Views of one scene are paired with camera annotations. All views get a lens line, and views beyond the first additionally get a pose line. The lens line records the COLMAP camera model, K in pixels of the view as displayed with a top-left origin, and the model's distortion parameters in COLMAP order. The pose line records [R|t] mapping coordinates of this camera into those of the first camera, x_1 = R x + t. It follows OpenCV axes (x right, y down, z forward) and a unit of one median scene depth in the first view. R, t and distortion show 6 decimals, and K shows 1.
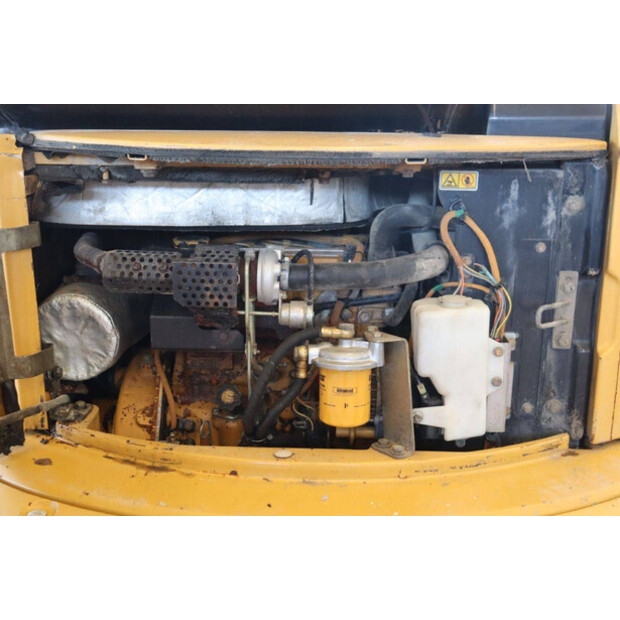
lens RADIAL K [[1021.1, 0, 310.0], [0, 1021.1, 310.0], [0, 0, 1]] dist [0.215393, -0.037825]
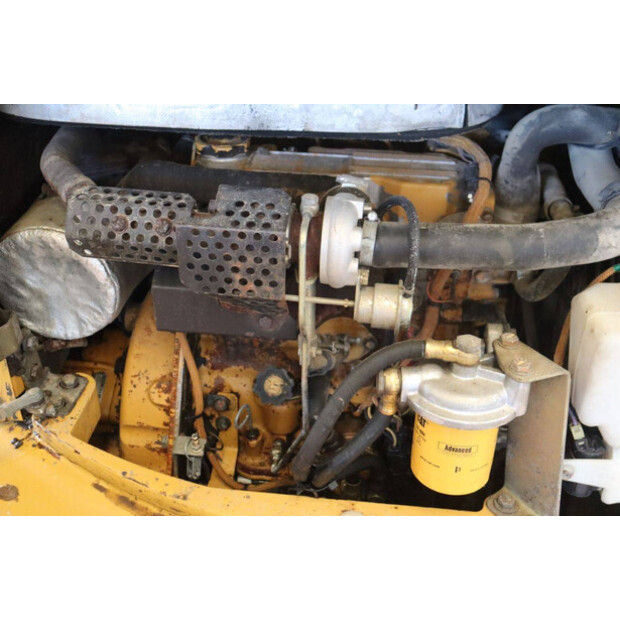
lens RADIAL K [[749.7, 0, 310.0], [0, 749.7, 310.0], [0, 0, 1]] dist [-0.038108, 0.258884]
pose [[0.997602, 0.045401, -0.052237, -0.033549], [-0.025384, 0.942191, 0.334114, -0.141893], [0.064386, -0.331987, 0.941084, 0.579884]]
